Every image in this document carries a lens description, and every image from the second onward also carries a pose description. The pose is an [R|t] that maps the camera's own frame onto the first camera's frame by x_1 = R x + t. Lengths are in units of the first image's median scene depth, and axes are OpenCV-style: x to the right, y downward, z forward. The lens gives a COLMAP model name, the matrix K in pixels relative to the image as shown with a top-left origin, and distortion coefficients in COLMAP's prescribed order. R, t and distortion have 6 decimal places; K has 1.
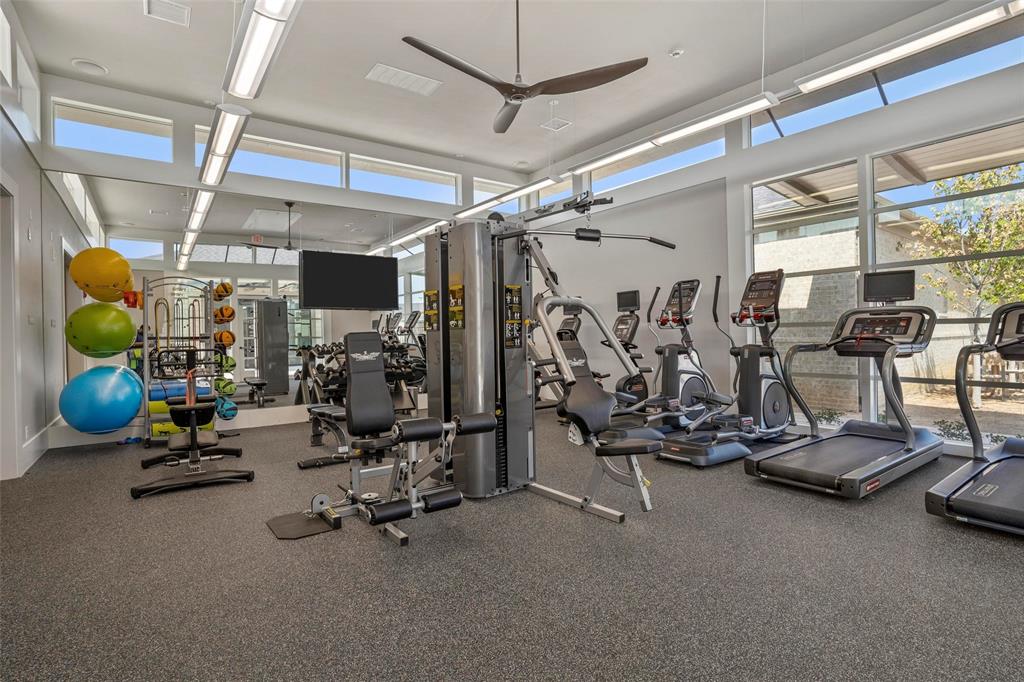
lens RADIAL K [[500.7, 0, 512.0], [0, 500.7, 341.0], [0, 0, 1]] dist [-0.003109, 0.000336]
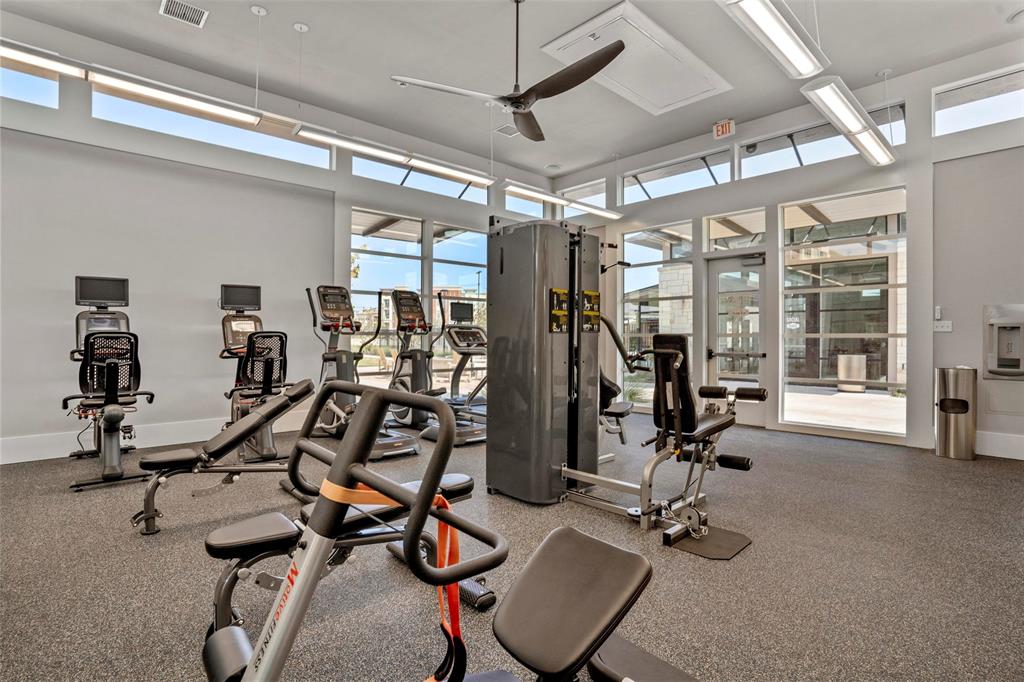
lens RADIAL K [[500.7, 0, 512.0], [0, 500.7, 341.0], [0, 0, 1]] dist [-0.003109, 0.000336]
pose [[-0.136673, 0.008766, 0.990577, -1.124580], [0.014419, 0.999873, -0.006859, -0.000907], [-0.990511, 0.013346, -0.136782, 1.299253]]
